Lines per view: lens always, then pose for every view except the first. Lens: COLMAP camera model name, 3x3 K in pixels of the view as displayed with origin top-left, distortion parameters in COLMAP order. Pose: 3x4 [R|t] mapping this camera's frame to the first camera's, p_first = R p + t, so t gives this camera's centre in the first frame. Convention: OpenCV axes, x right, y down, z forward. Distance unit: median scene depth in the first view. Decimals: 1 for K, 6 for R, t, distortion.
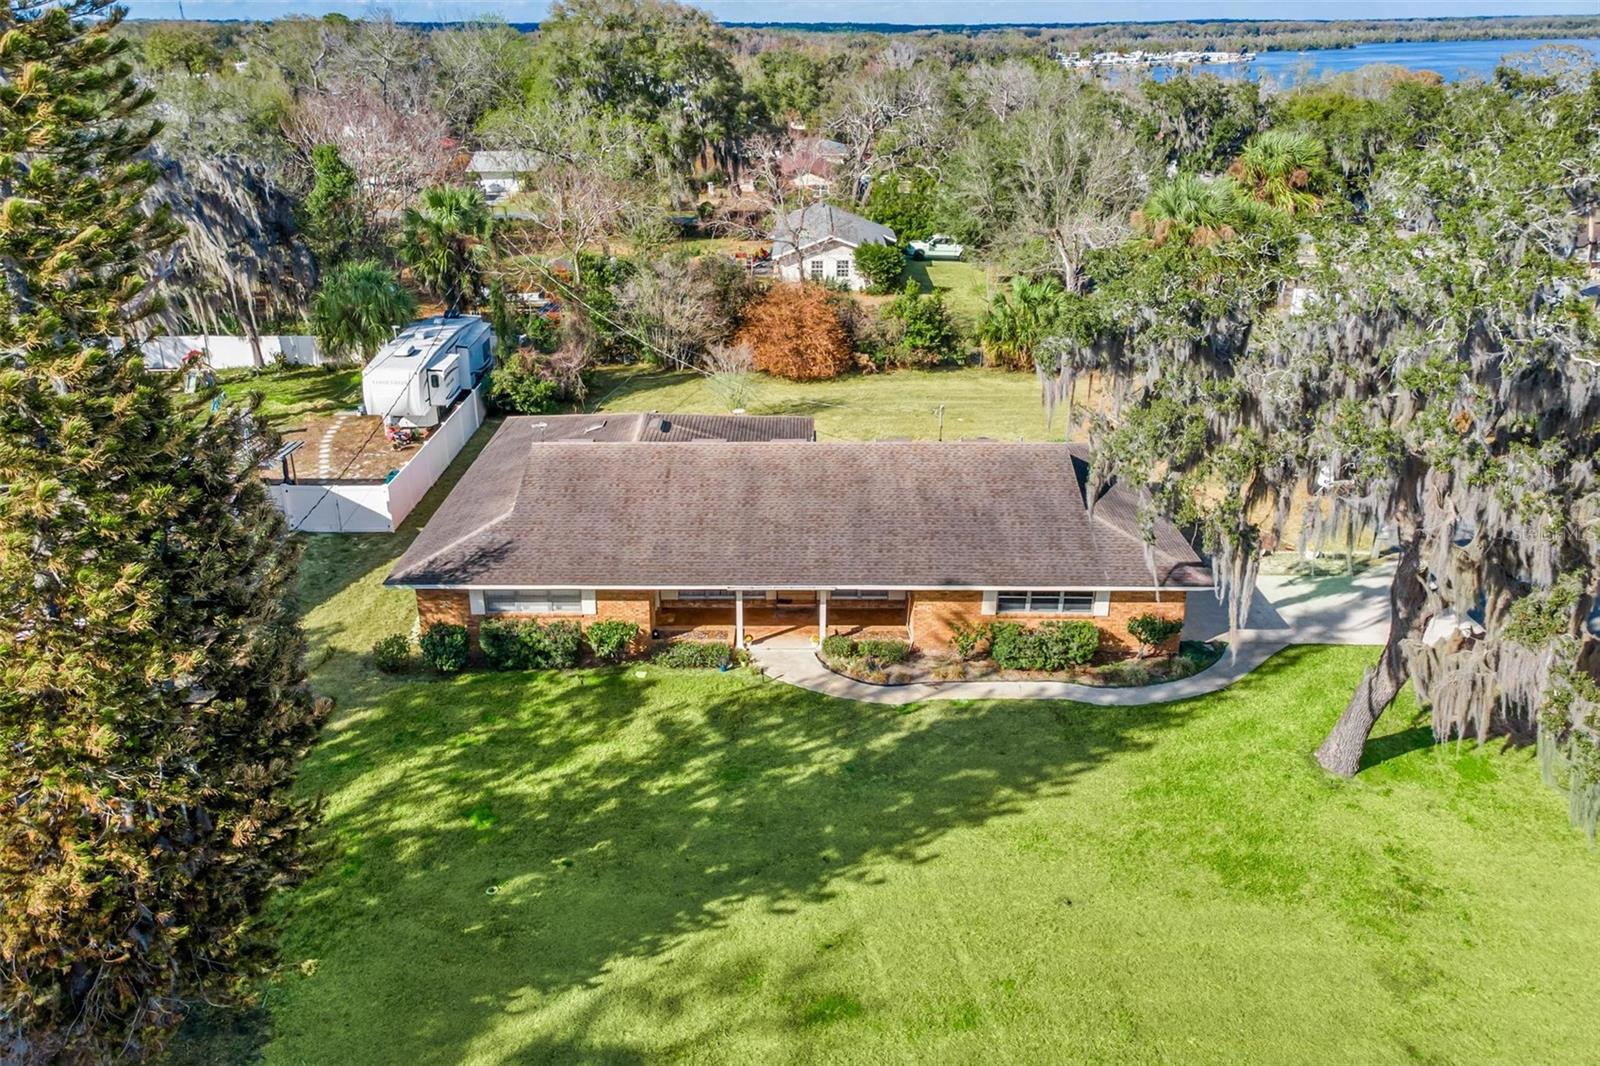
lens RADIAL K [[1147.3, 0, 800.0], [0, 1147.3, 533.0], [0, 0, 1]] dist [0.003027, 0.046796]
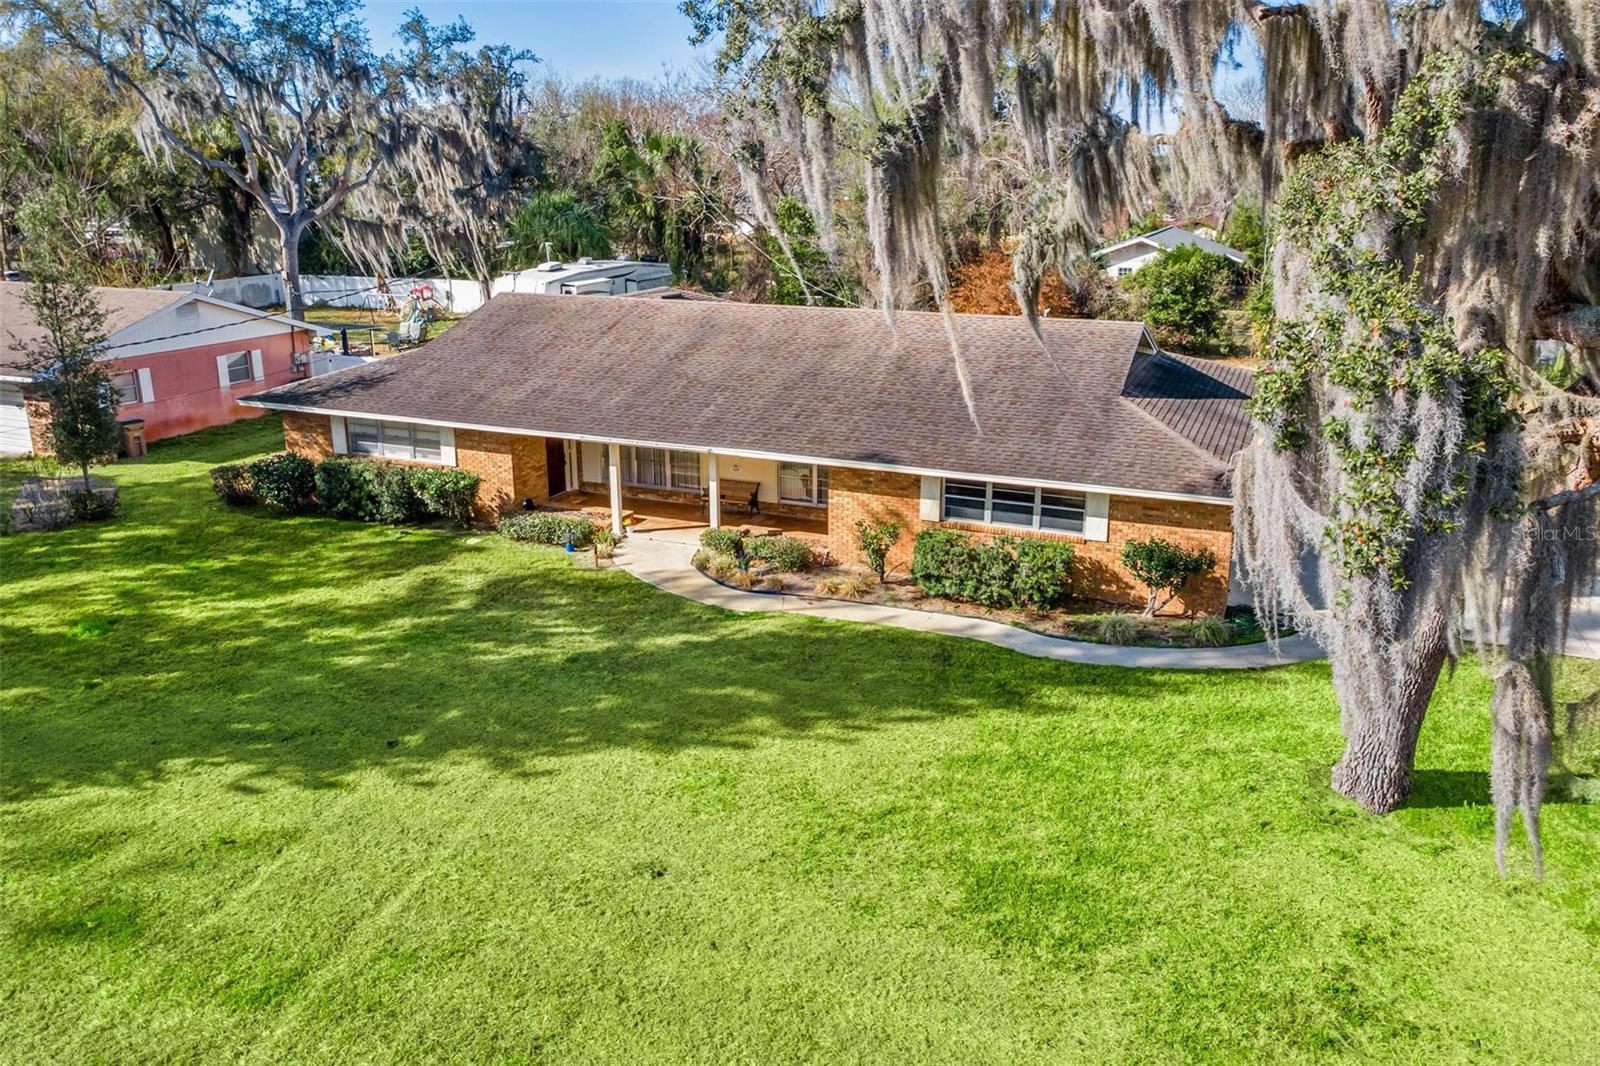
lens RADIAL K [[1132.0, 0, 881.2], [0, 1132.0, 536.8], [0, 0, 1]] dist [0.008917, 0.050030]
pose [[0.931117, 0.108150, -0.348316, 0.381081], [-0.145777, 0.985778, -0.083613, 0.144481], [0.334319, 0.128630, 0.933641, 0.380236]]
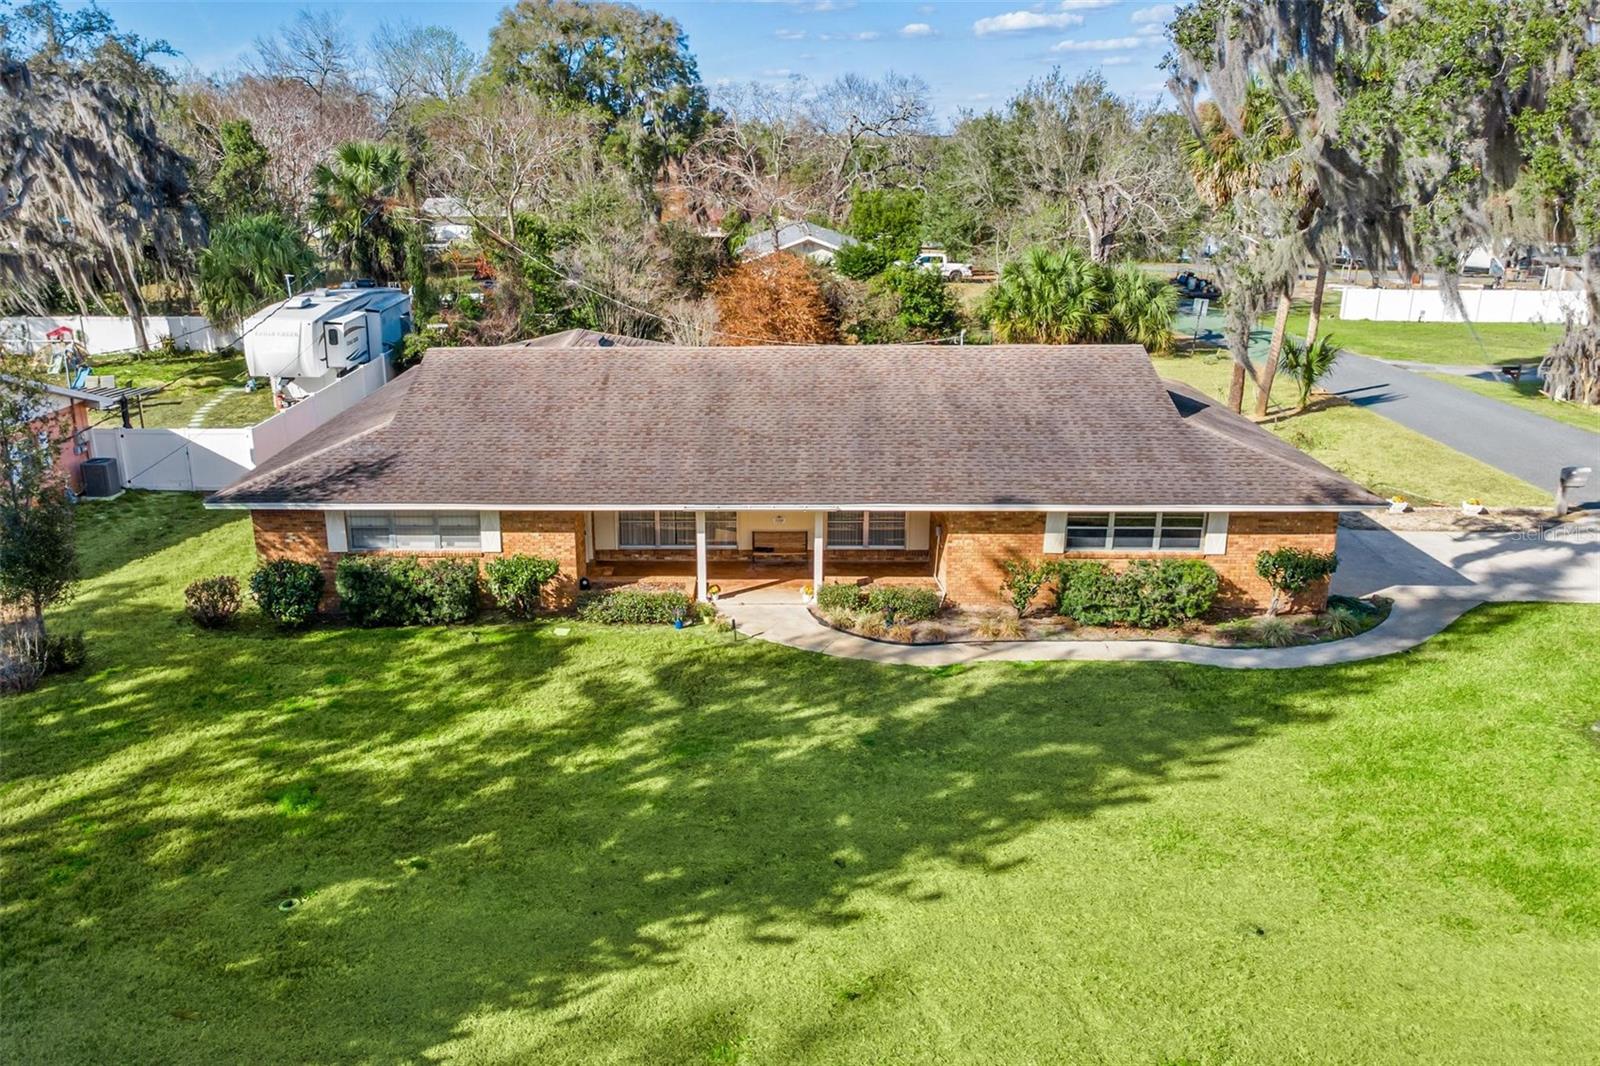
lens RADIAL K [[1146.6, 0, 733.5], [0, 1146.6, 572.7], [0, 0, 1]] dist [0.005068, 0.051635]
pose [[0.999602, -0.001854, -0.028160, -0.013604], [-0.000037, 0.997753, -0.067001, 0.134281], [0.028221, 0.066976, 0.997355, 0.297120]]
